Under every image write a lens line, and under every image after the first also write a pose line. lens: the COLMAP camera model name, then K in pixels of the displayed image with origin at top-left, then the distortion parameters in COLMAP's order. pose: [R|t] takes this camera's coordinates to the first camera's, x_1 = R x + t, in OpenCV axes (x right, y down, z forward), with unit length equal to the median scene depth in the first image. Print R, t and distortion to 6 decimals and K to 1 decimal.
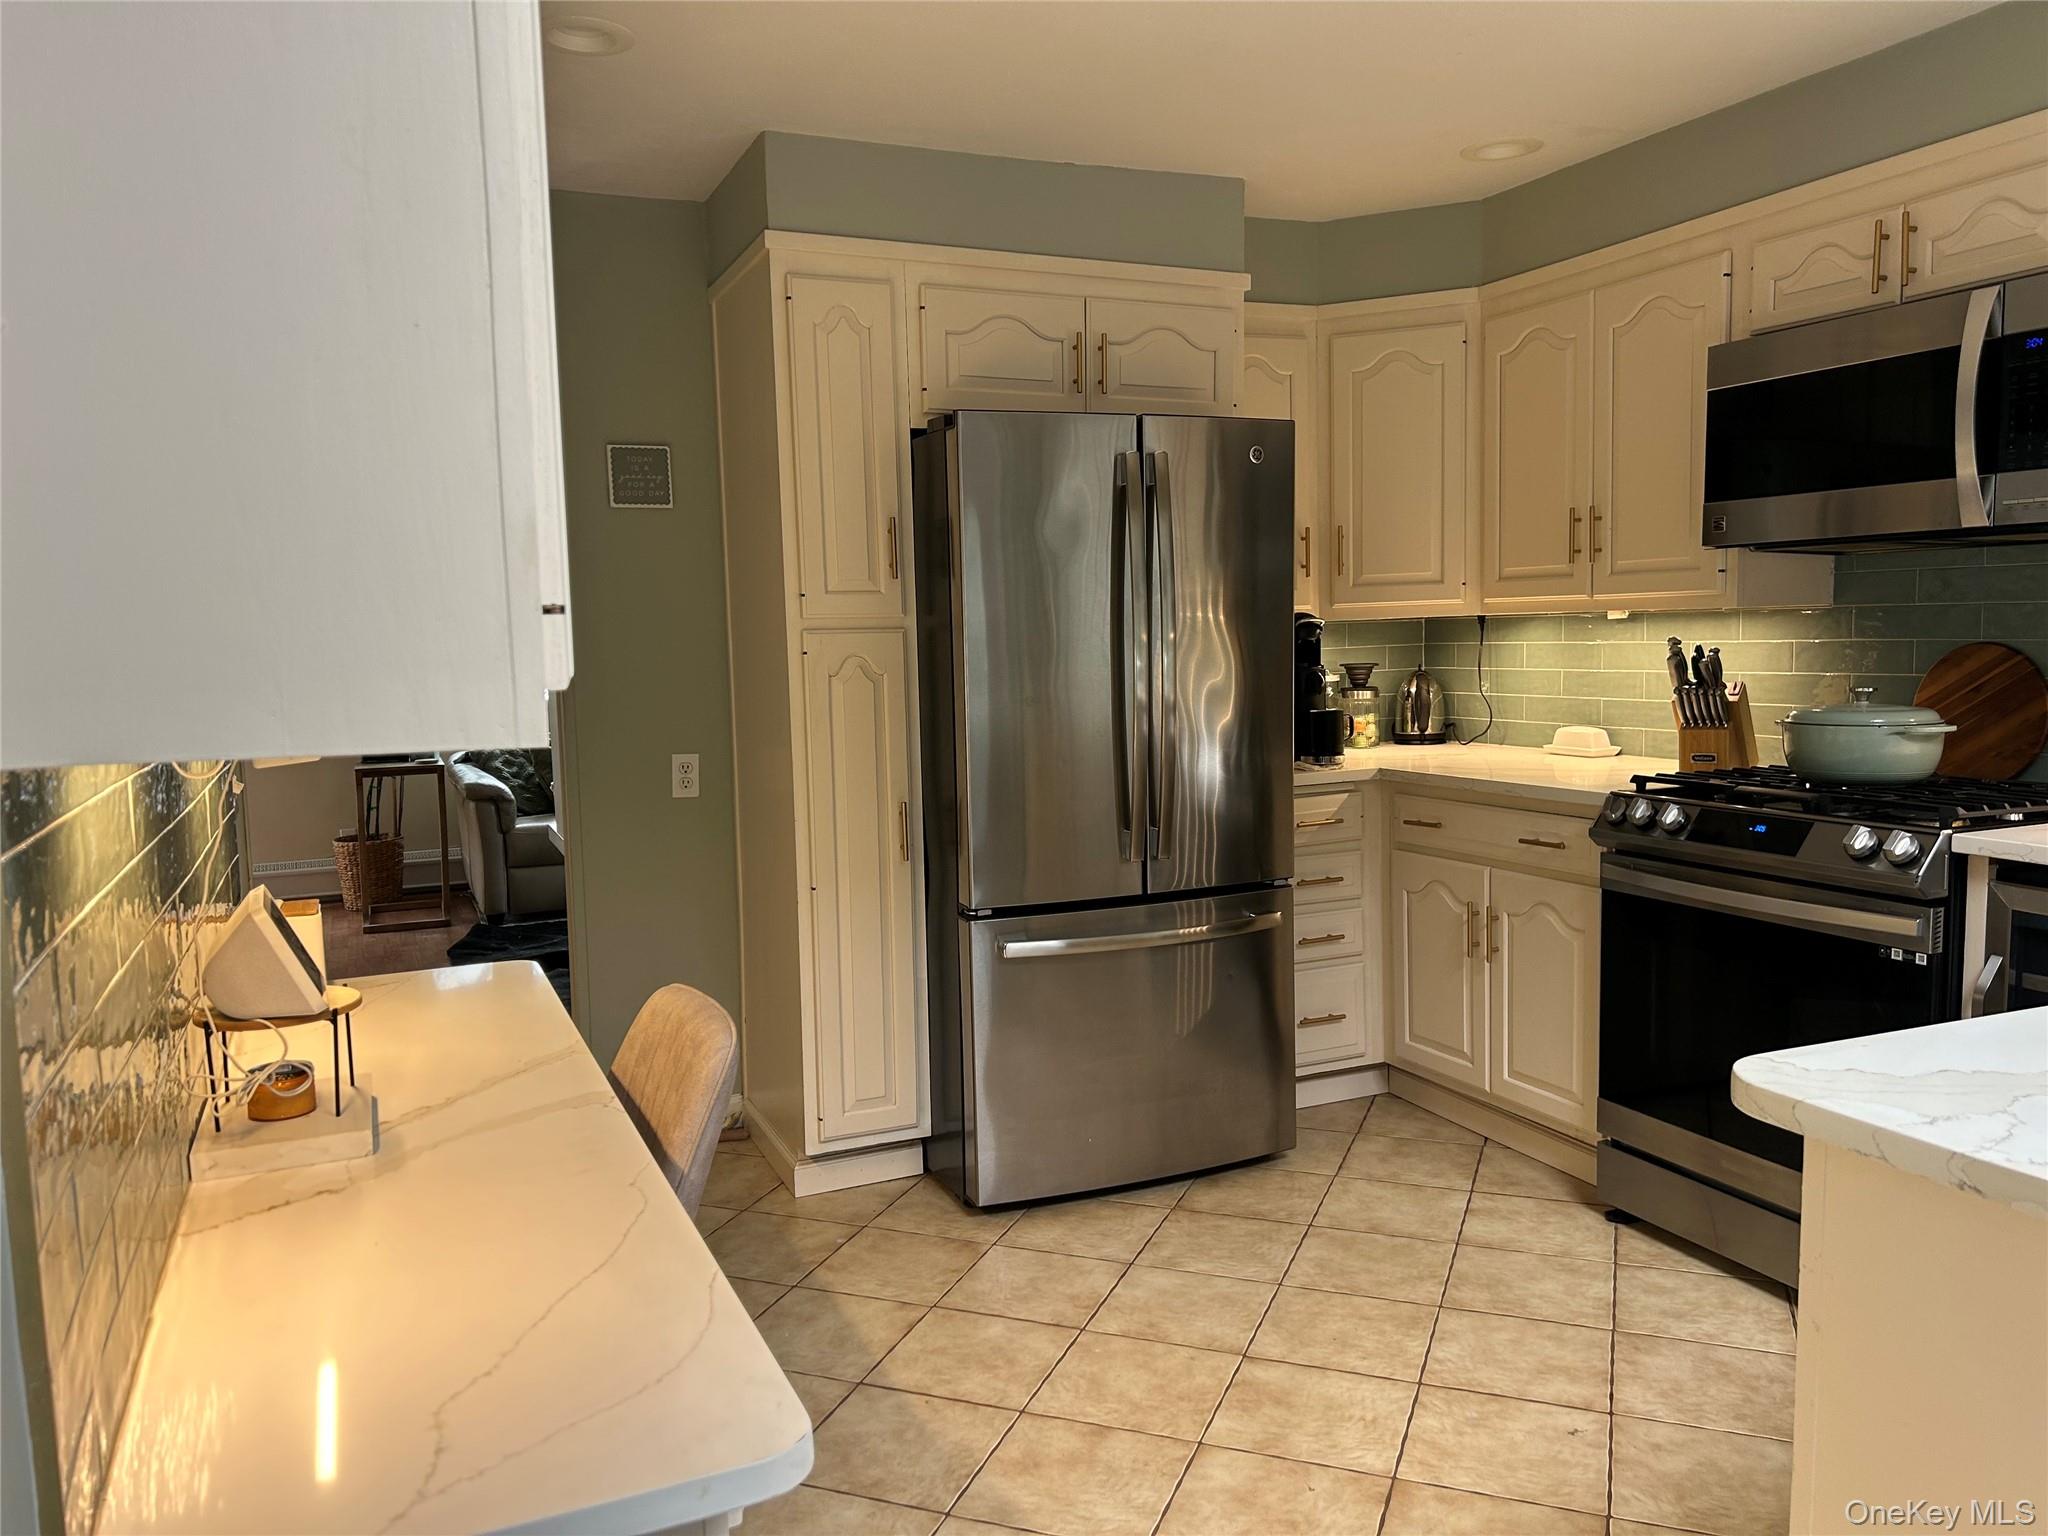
lens RADIAL K [[1553.3, 0, 981.4], [0, 1553.3, 772.9], [0, 0, 1]] dist [0.128139, -0.172901]
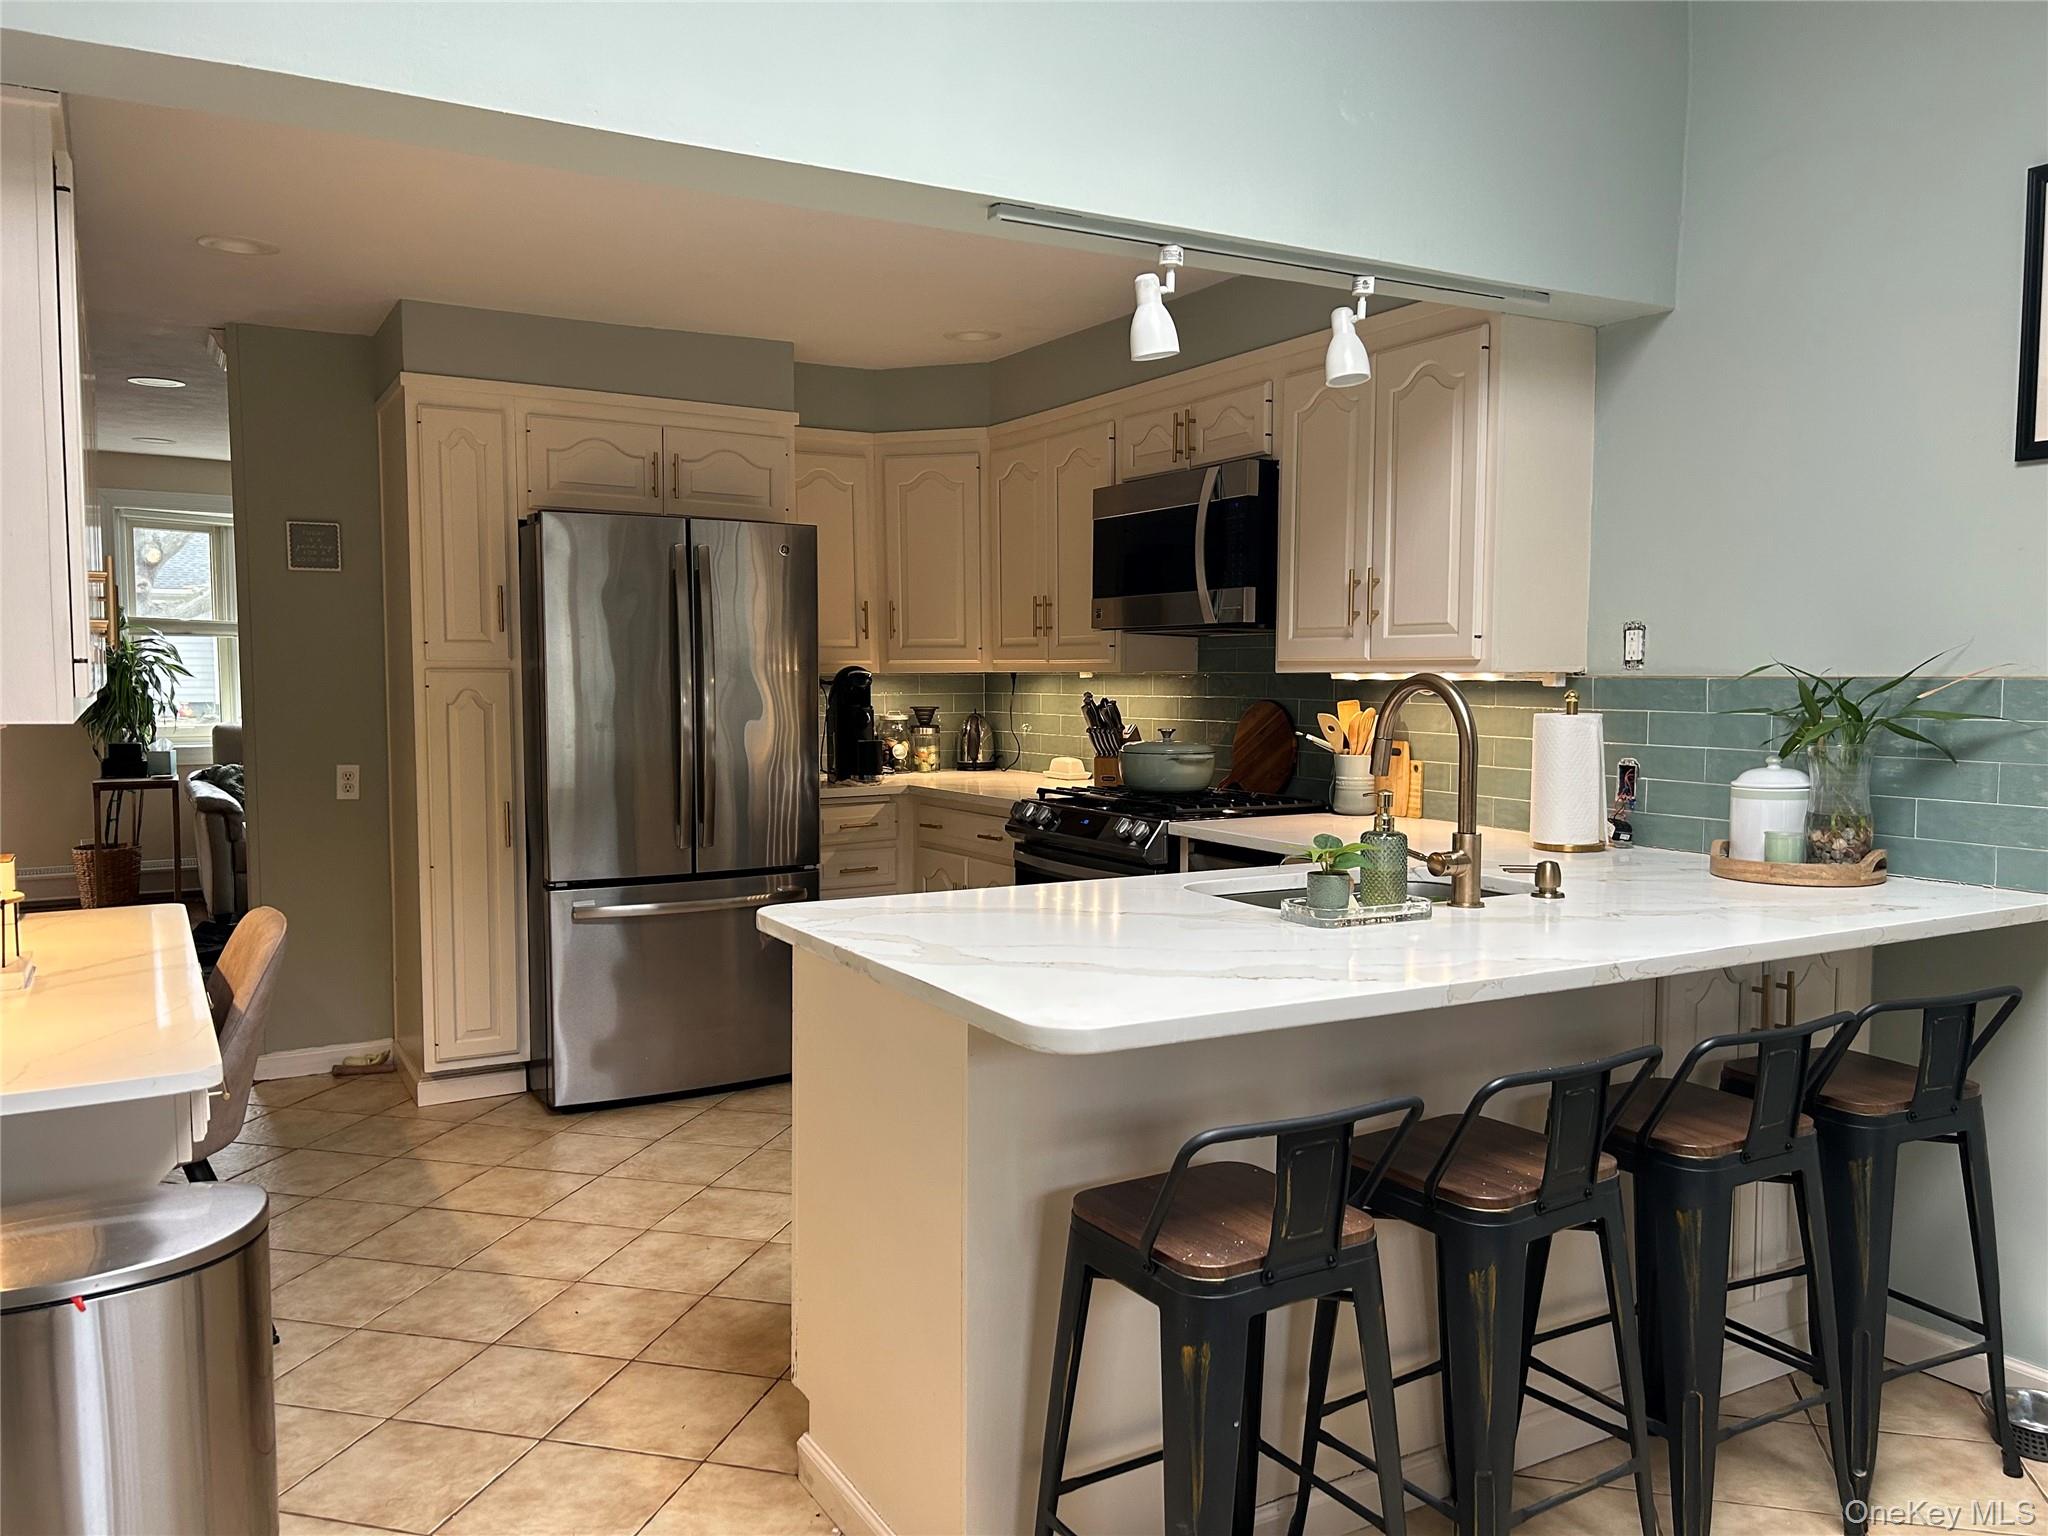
lens RADIAL K [[1551.1, 0, 1015.9], [0, 1551.1, 770.7], [0, 0, 1]] dist [0.034511, -0.062656]
pose [[0.991404, 0.016205, 0.129829, 0.203989], [-0.012329, 0.999455, -0.030610, 0.027369], [-0.130255, 0.028747, 0.991064, -0.354172]]
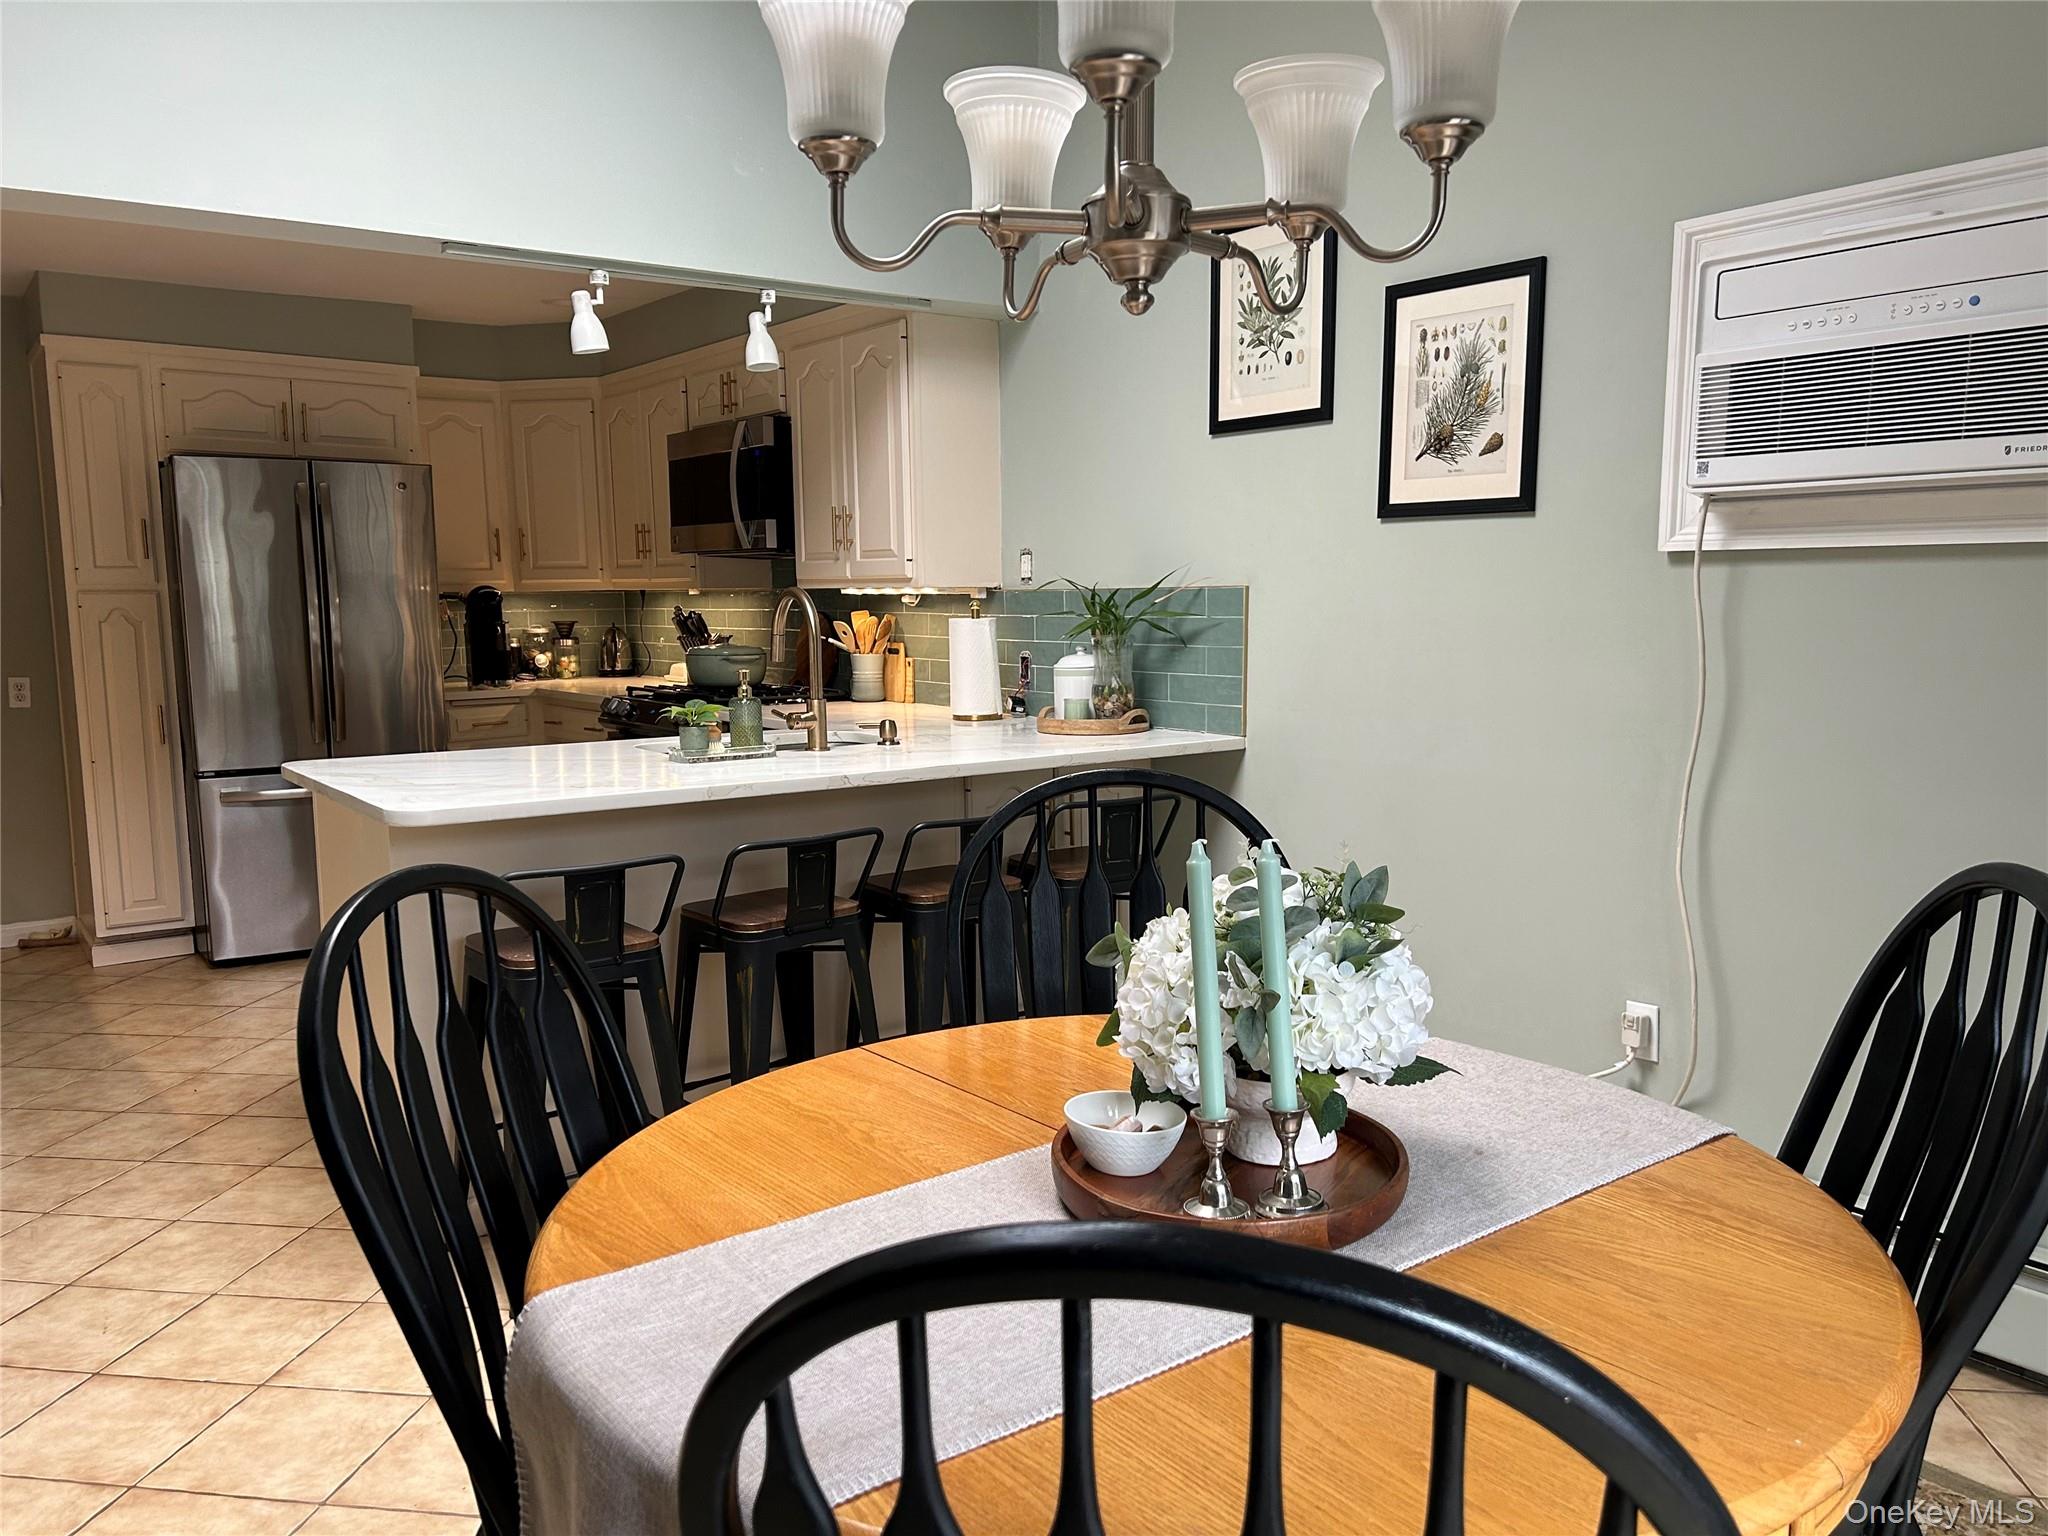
lens RADIAL K [[1542.5, 0, 1030.0], [0, 1542.5, 782.7], [0, 0, 1]] dist [0.008354, -0.024426]
pose [[0.965356, -0.015395, 0.260482, 0.380453], [0.008434, 0.999577, 0.027817, 0.060046], [-0.260800, -0.024657, 0.965078, -0.689105]]
